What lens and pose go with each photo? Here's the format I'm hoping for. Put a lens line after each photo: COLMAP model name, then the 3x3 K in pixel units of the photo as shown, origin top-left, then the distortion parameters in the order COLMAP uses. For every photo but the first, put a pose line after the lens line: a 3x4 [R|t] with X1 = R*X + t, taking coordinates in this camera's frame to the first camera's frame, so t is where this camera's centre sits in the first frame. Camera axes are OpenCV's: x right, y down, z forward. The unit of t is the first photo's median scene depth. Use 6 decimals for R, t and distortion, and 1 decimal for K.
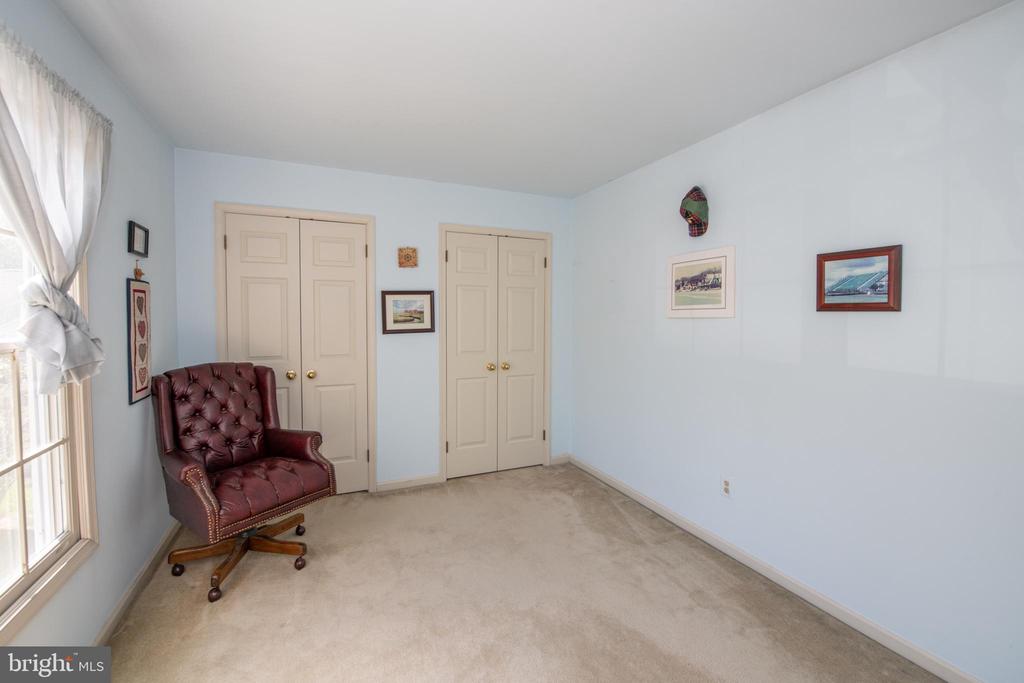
lens RADIAL K [[426.4, 0, 508.5], [0, 426.4, 330.6], [0, 0, 1]] dist [-0.000008, -0.000063]
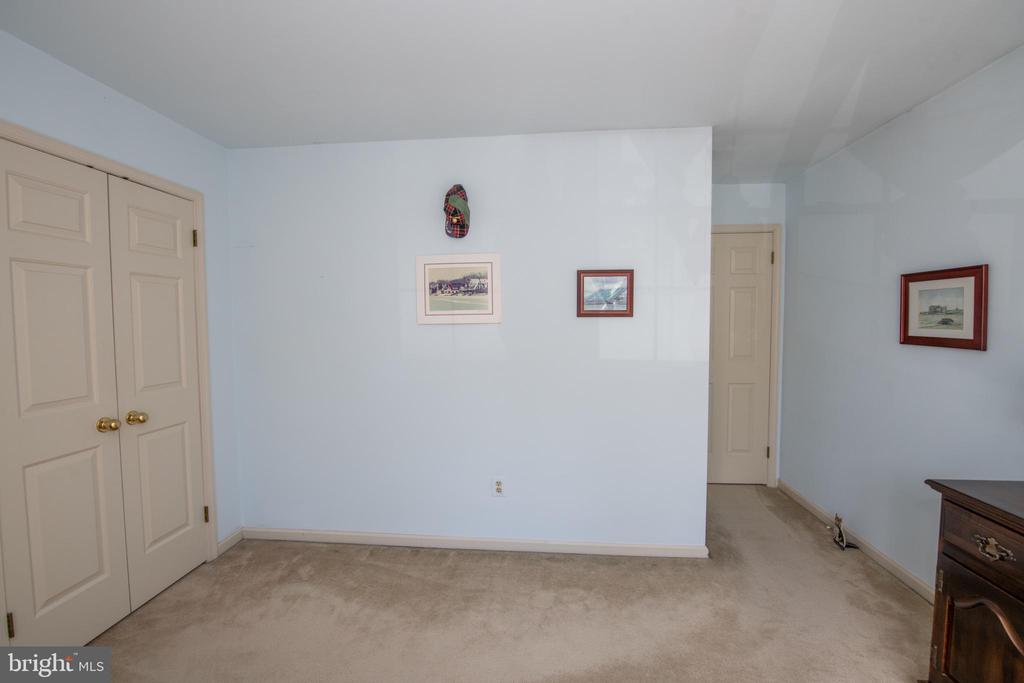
lens RADIAL K [[415.3, 0, 512.0], [0, 415.3, 341.5], [0, 0, 1]] dist [-0.000573, -0.007263]
pose [[0.490542, -0.048240, 0.870081, -0.313231], [0.039602, 0.998669, 0.033042, -0.016574], [-0.870517, 0.018249, 0.491799, 0.443853]]
